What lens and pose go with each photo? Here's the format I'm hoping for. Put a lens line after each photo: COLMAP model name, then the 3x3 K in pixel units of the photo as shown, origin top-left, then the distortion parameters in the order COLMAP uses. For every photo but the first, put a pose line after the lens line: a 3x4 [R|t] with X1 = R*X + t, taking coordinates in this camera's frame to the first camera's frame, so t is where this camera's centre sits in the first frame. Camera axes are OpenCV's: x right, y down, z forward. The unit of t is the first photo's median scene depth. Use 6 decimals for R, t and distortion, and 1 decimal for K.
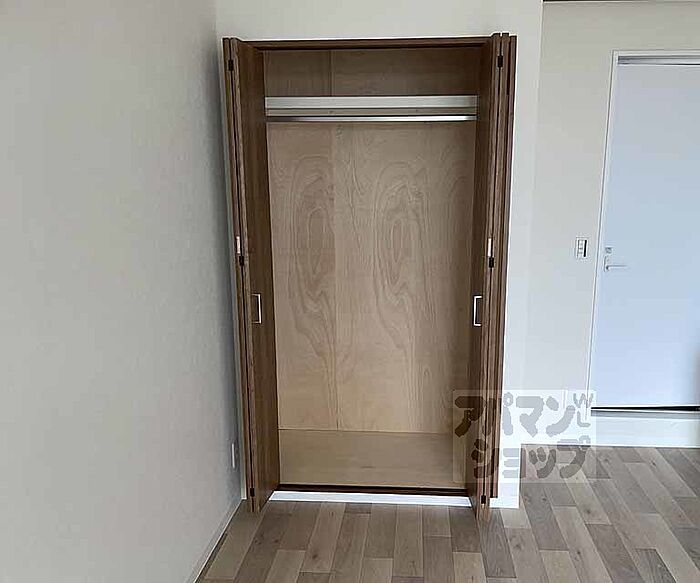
lens RADIAL K [[579.7, 0, 384.5], [0, 579.7, 304.1], [0, 0, 1]] dist [0.036732, -0.000677]
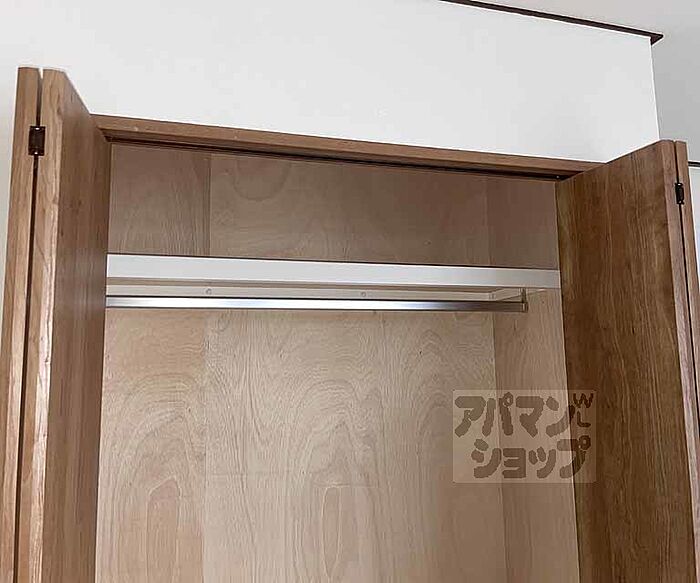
lens RADIAL K [[583.9, 0, 350.3], [0, 583.9, 292.6], [0, 0, 1]] dist [0.074894, -0.122886]
pose [[0.941075, 0.025716, 0.337219, -0.146377], [0.083567, 0.948504, -0.305543, -0.152588], [-0.327711, 0.315719, 0.890465, 0.480185]]
